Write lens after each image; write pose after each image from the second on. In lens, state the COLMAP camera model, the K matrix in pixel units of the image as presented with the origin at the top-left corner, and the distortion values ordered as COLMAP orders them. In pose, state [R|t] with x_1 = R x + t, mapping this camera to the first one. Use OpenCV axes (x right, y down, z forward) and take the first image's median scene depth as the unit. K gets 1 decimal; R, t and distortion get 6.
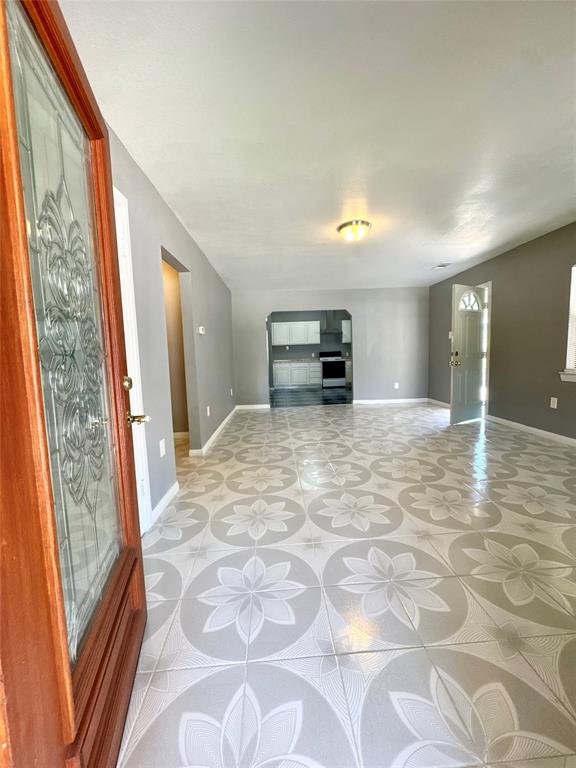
lens RADIAL K [[307.5, 0, 290.3], [0, 307.5, 381.8], [0, 0, 1]] dist [0.000601, -0.000208]
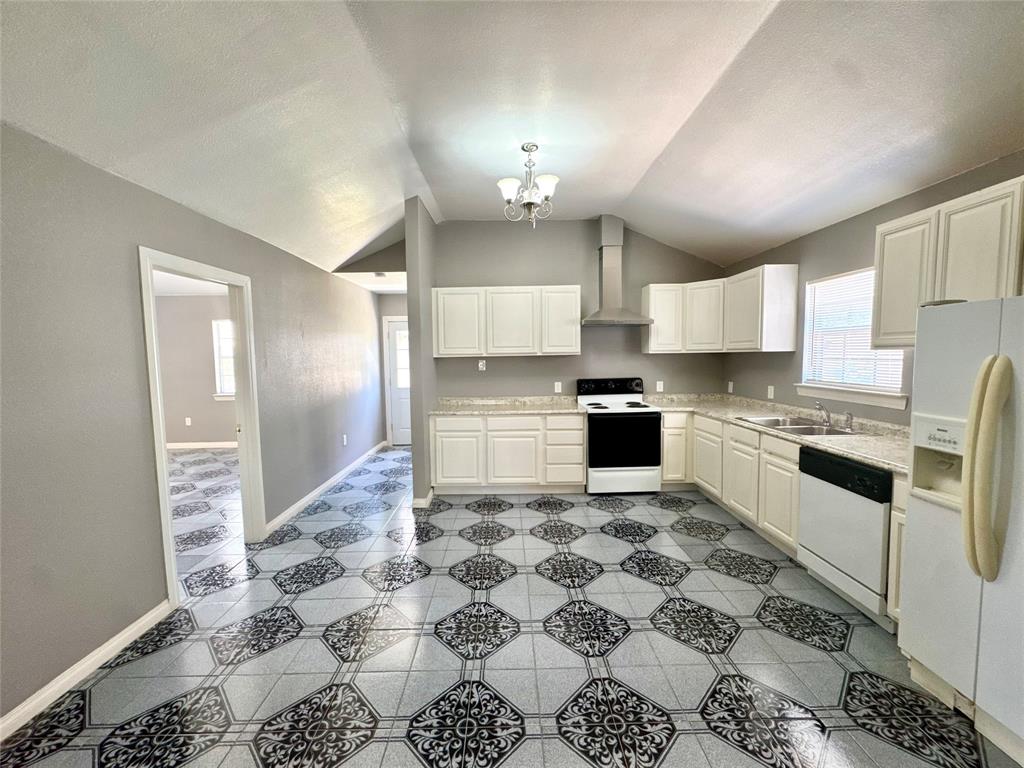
lens RADIAL K [[410.0, 0, 511.4], [0, 410.0, 382.3], [0, 0, 1]] dist [0.000601, -0.000208]
pose [[0.998887, 0.020016, -0.042715, 0.066158], [-0.020780, 0.999631, -0.017517, -0.131661], [0.042349, 0.018386, 0.998934, 0.863514]]
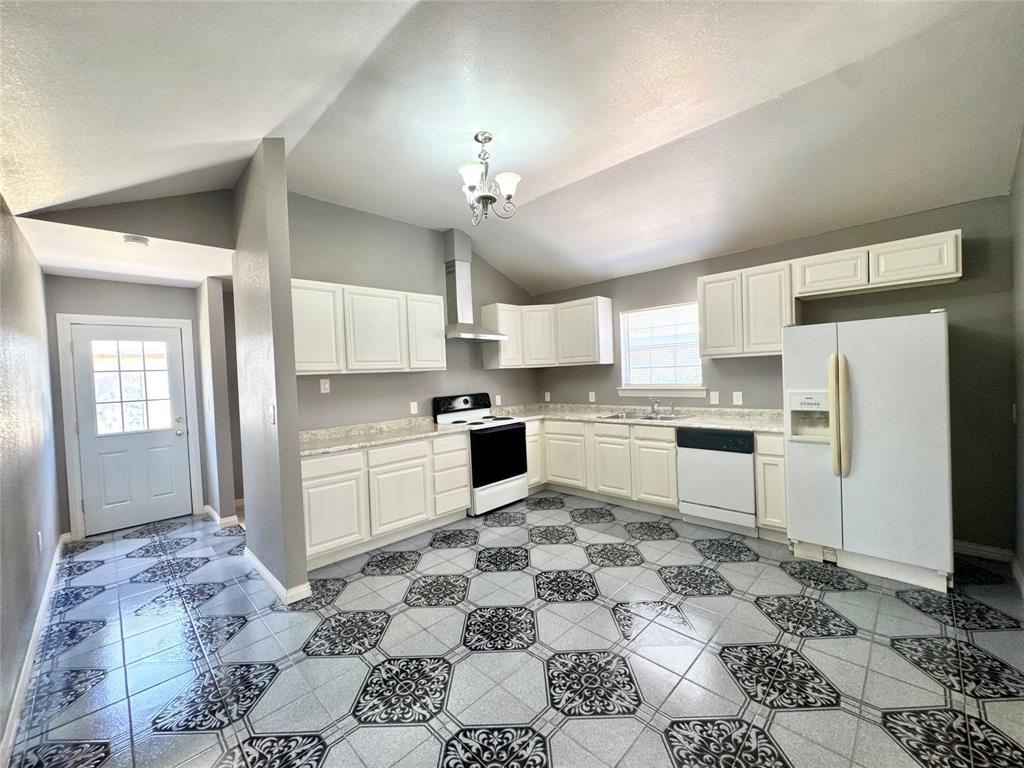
lens RADIAL K [[410.0, 0, 511.4], [0, 410.0, 382.3], [0, 0, 1]] dist [0.000601, -0.000208]
pose [[0.745713, -0.012086, 0.666158, -0.190985], [0.074200, 0.995122, -0.065007, -0.124217], [-0.662123, 0.097905, 0.742972, 1.006248]]
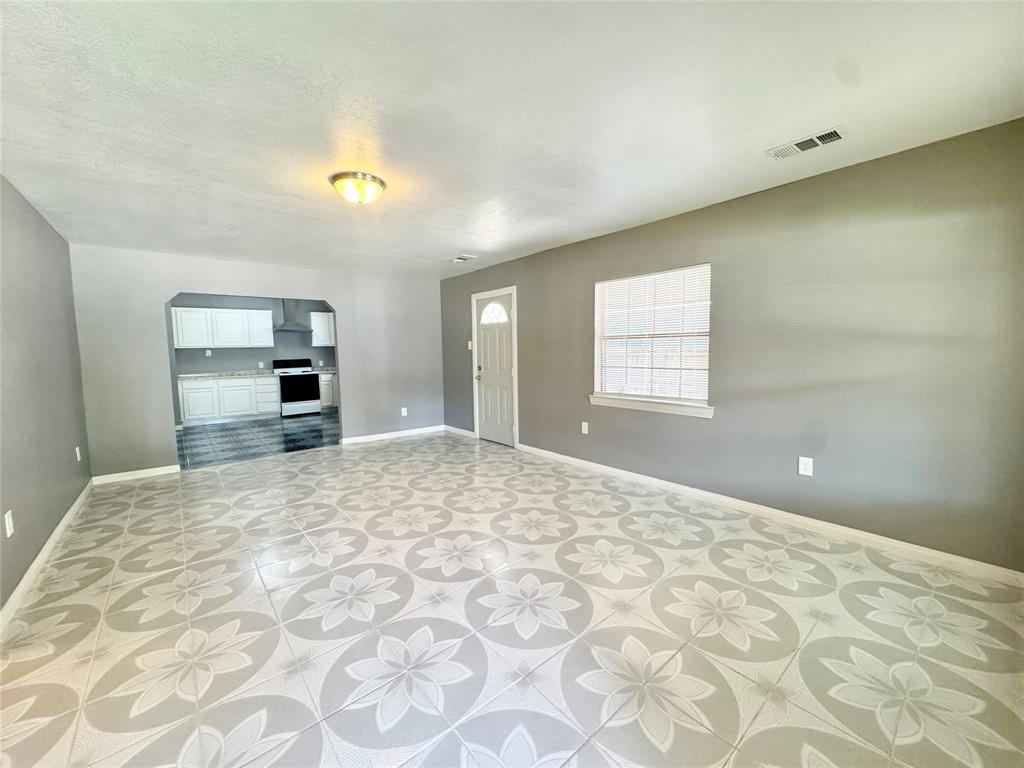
lens RADIAL K [[410.0, 0, 511.4], [0, 410.0, 382.3], [0, 0, 1]] dist [0.000601, -0.000208]
pose [[0.801243, -0.030585, 0.597557, -0.024937], [0.045723, 0.998902, -0.010182, -0.033141], [-0.596590, 0.035480, 0.801762, 0.072601]]
